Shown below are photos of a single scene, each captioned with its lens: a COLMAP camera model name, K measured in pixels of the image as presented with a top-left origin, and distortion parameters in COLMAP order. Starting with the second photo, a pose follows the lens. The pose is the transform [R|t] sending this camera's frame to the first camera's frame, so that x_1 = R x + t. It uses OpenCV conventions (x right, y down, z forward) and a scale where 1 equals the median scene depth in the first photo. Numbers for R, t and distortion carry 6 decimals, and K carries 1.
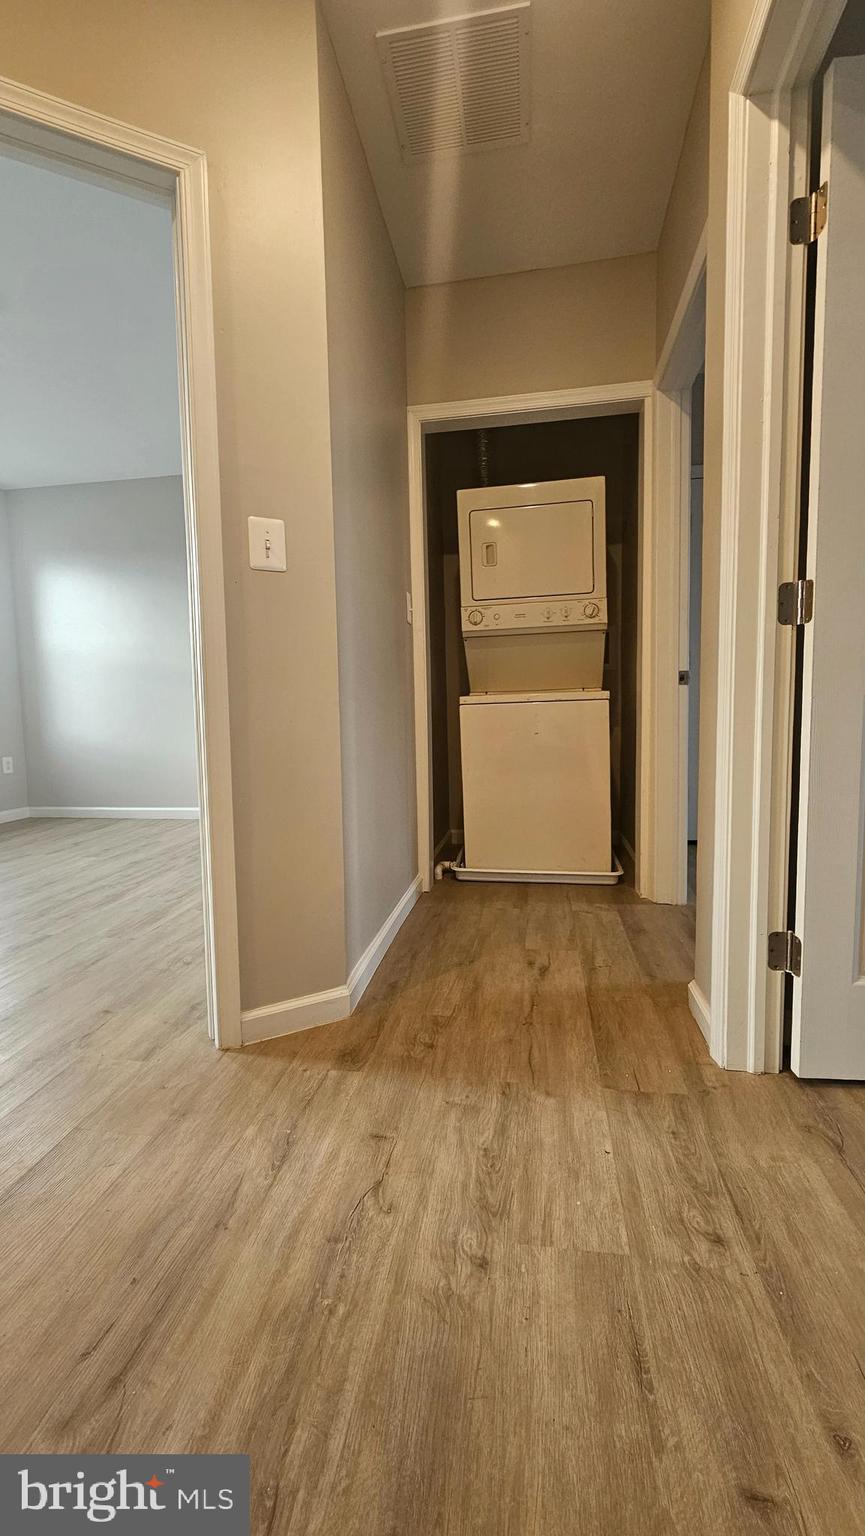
lens RADIAL K [[637.3, 0, 434.4], [0, 637.3, 763.7], [0, 0, 1]] dist [0.008382, -0.000648]
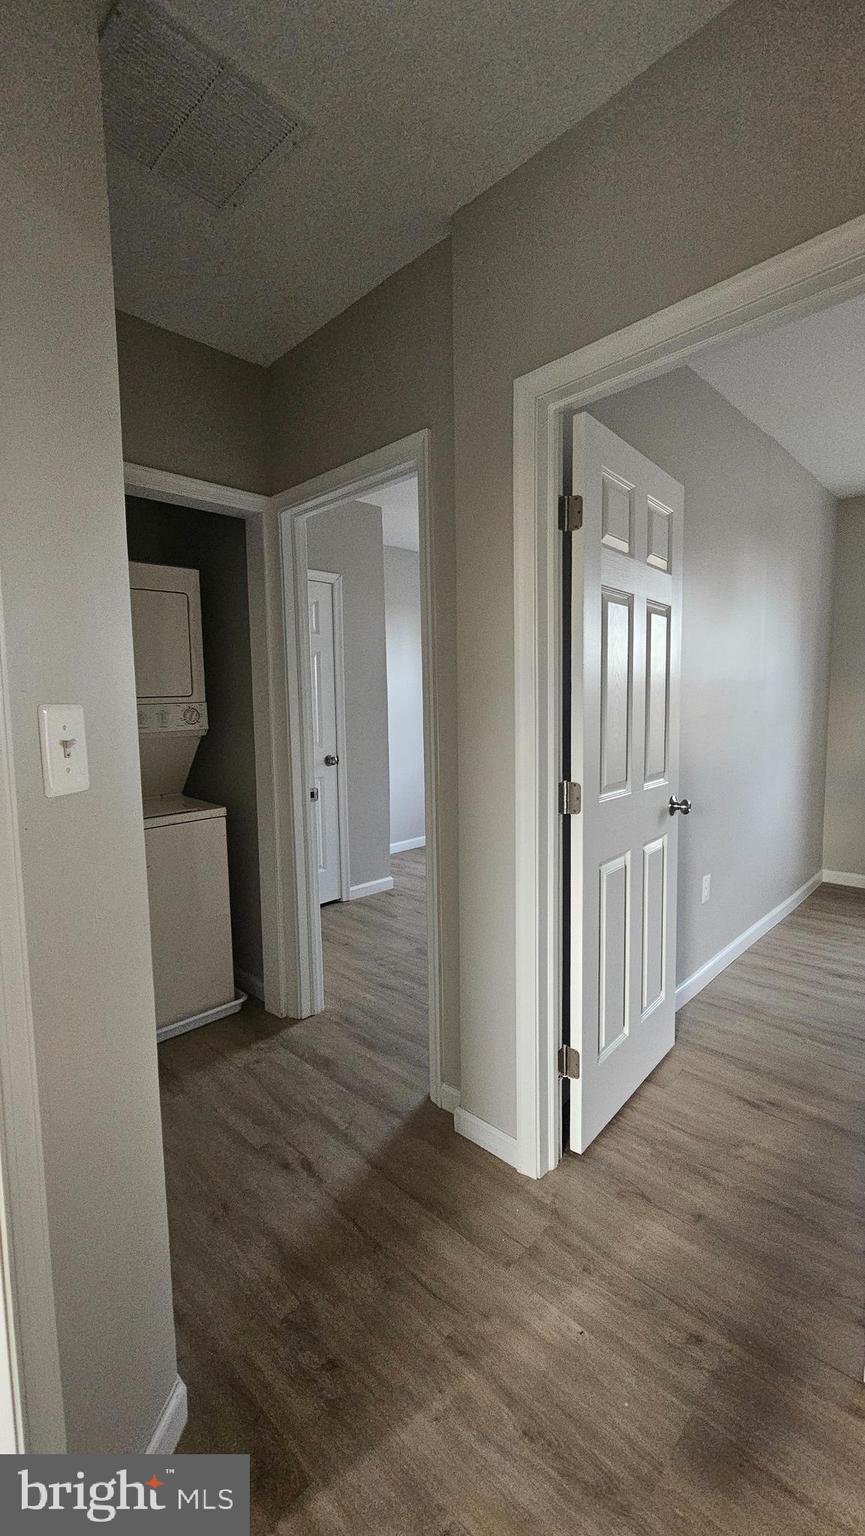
lens RADIAL K [[637.3, 0, 434.4], [0, 637.3, 763.7], [0, 0, 1]] dist [0.008382, -0.000648]
pose [[0.563426, -0.067205, 0.823429, -0.539770], [0.074896, 0.996737, 0.030103, -0.318311], [-0.822765, 0.044711, 0.566620, 0.403234]]
